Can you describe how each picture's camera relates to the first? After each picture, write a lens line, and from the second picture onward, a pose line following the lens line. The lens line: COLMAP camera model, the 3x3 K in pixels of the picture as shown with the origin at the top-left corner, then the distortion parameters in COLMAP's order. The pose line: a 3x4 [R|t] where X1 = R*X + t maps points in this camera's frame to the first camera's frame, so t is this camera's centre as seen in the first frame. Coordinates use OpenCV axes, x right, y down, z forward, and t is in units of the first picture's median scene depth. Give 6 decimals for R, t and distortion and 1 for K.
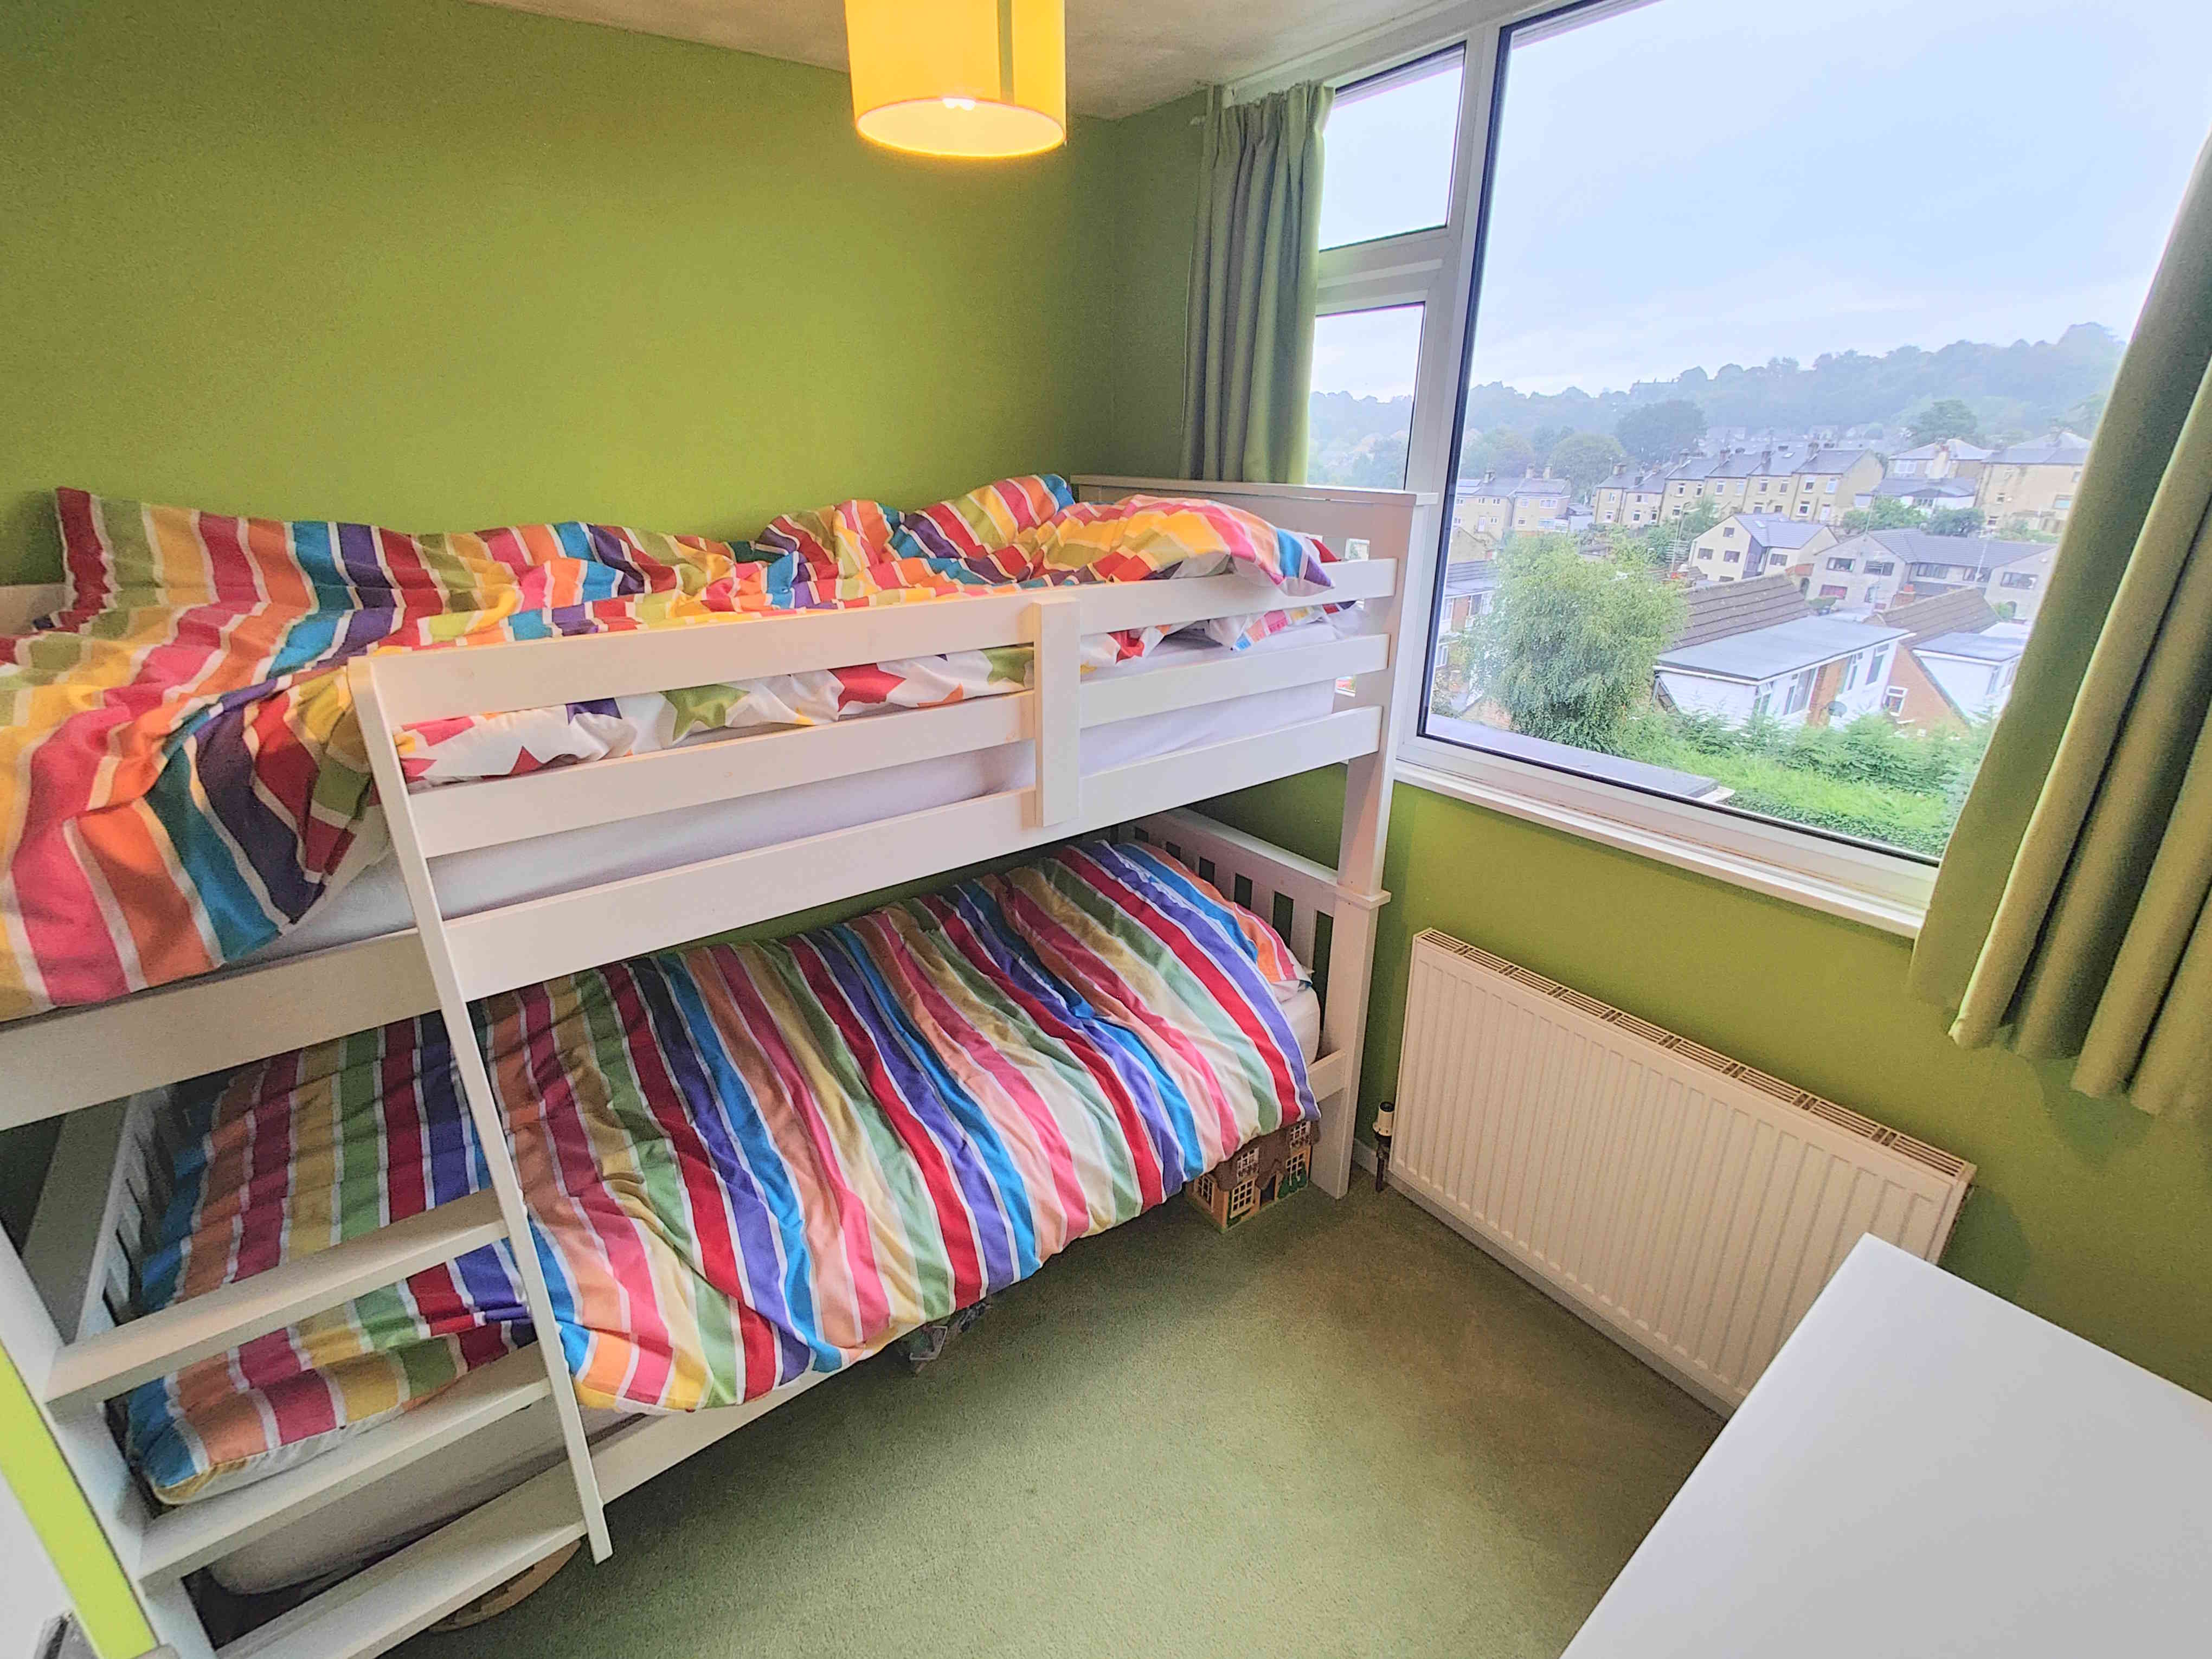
lens RADIAL K [[971.7, 0, 1108.4], [0, 971.7, 819.2], [0, 0, 1]] dist [-0.000346, 0.006394]
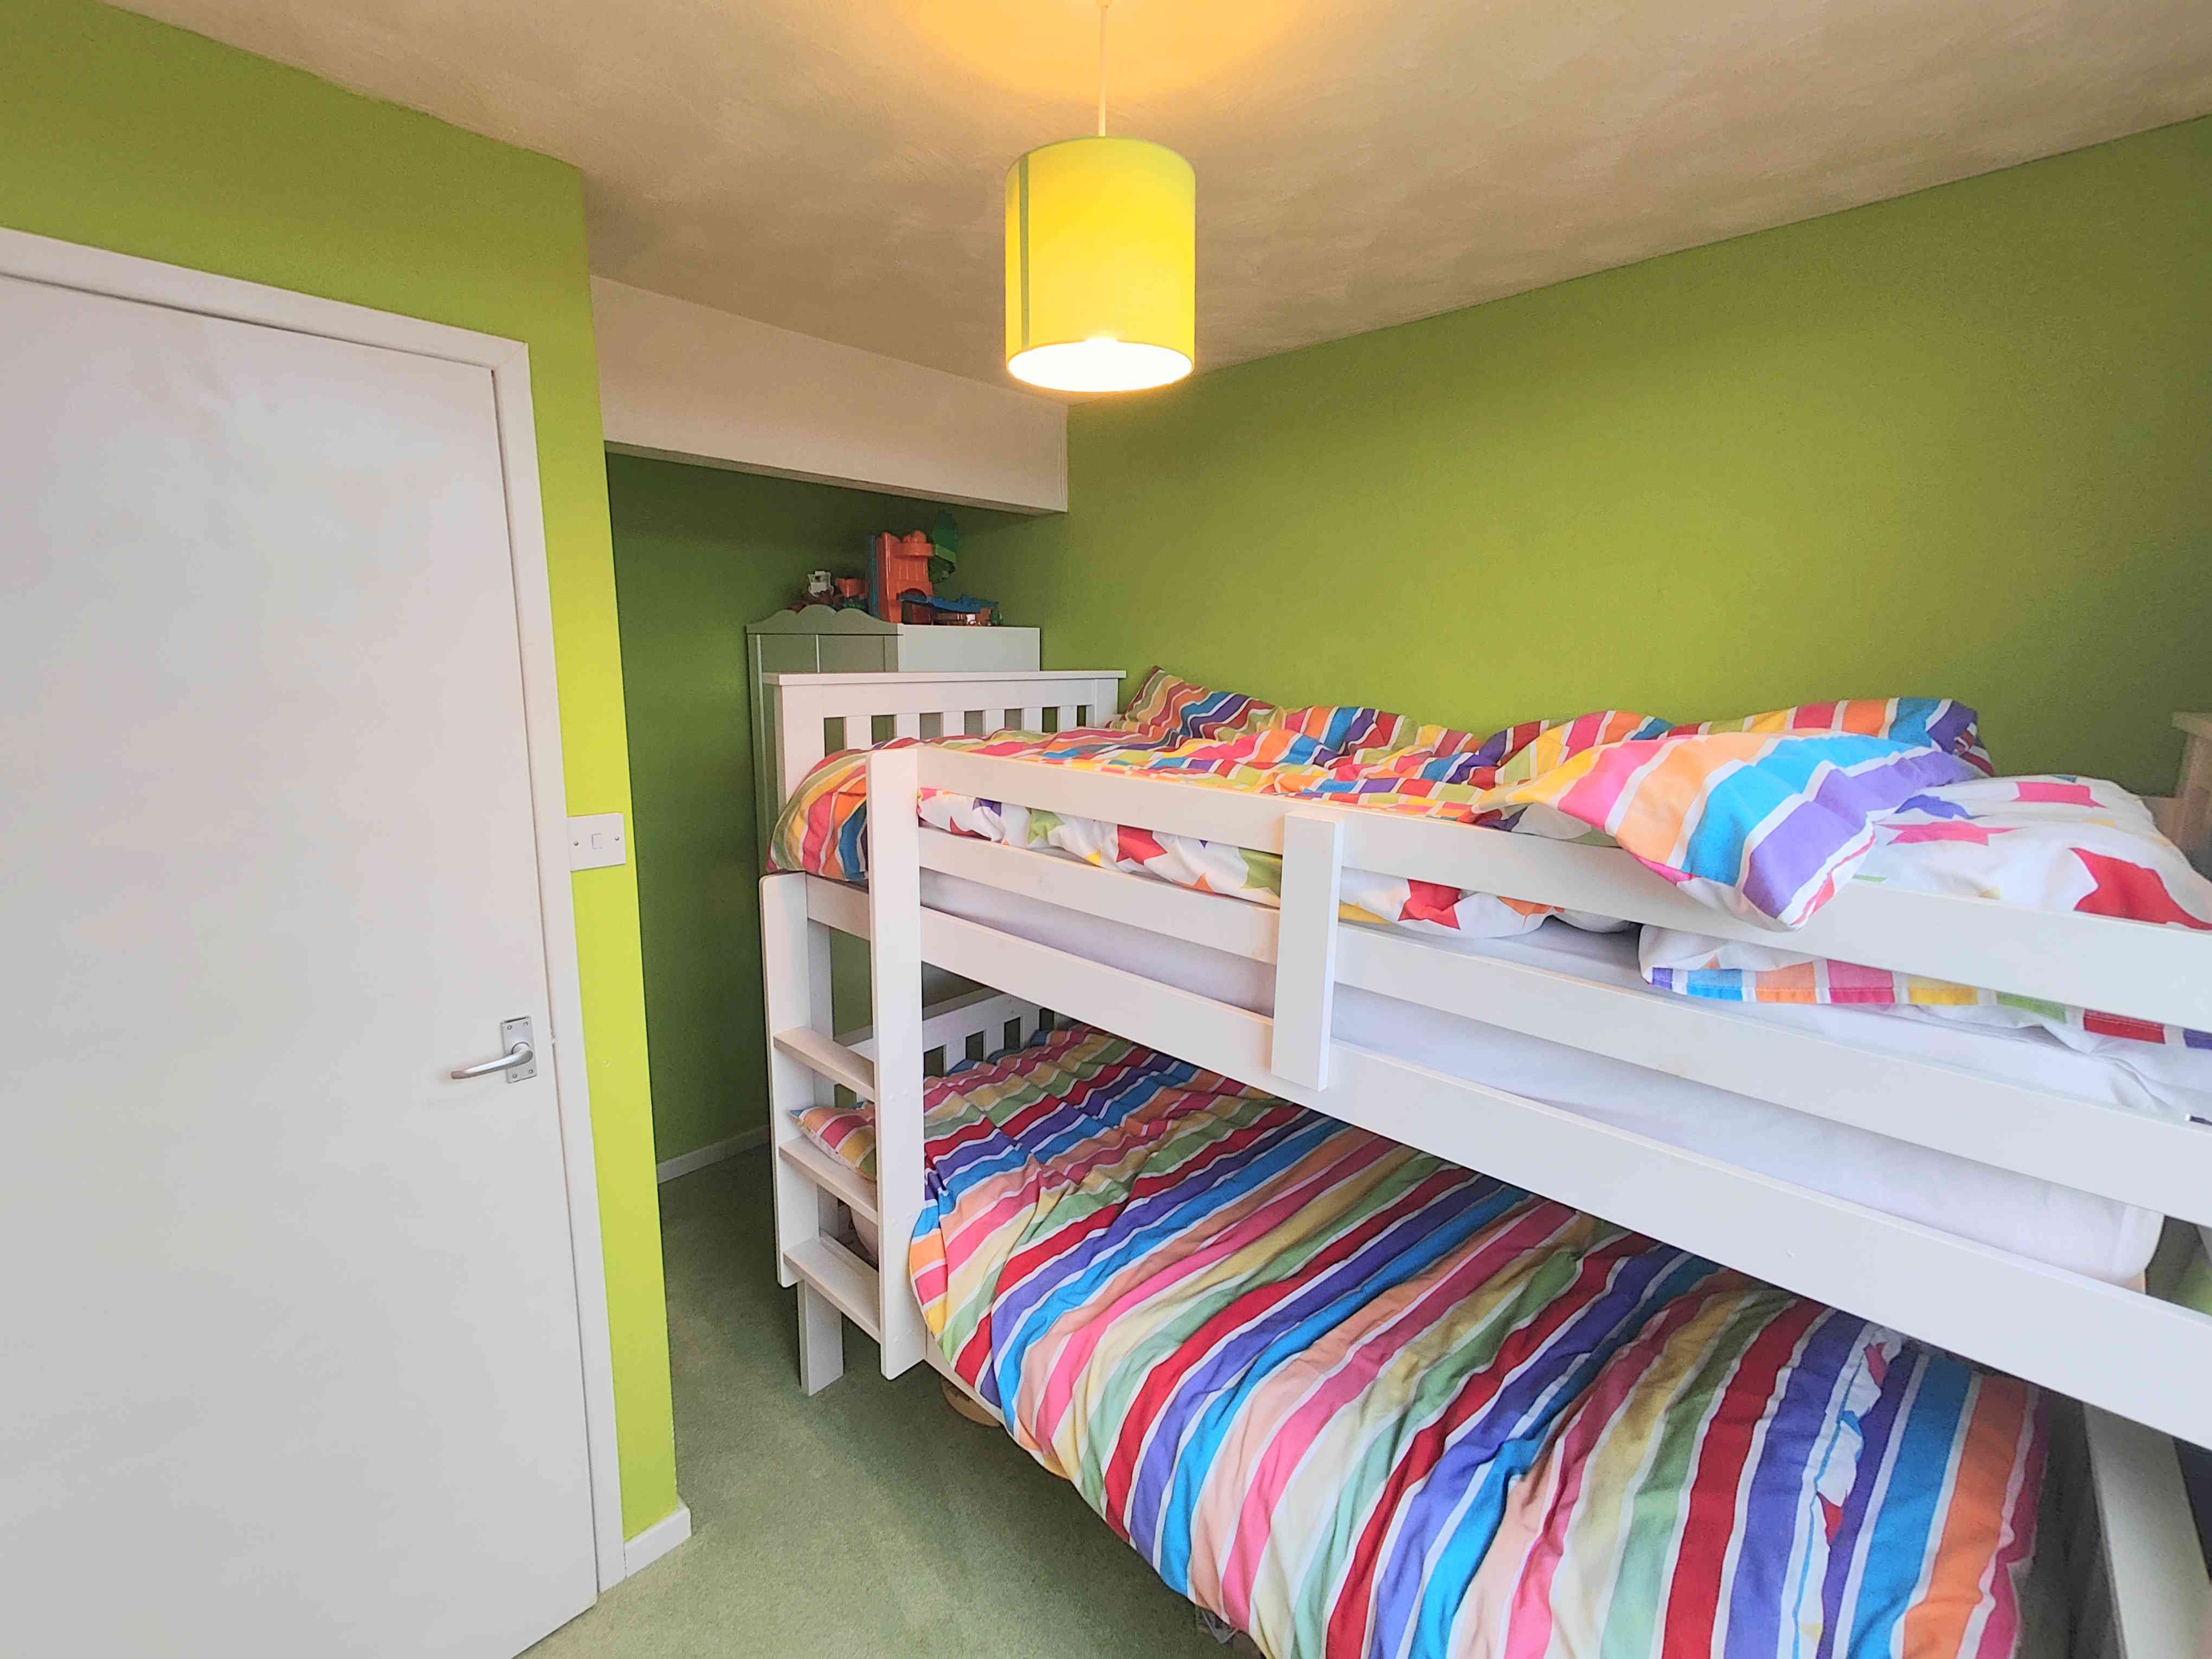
lens RADIAL K [[971.7, 0, 1108.4], [0, 971.7, 819.2], [0, 0, 1]] dist [-0.000346, 0.006394]
pose [[0.180286, 0.177712, -0.967427, 0.674312], [-0.373139, 0.922381, 0.099901, -0.223813], [0.910090, 0.342974, 0.232604, 0.600742]]
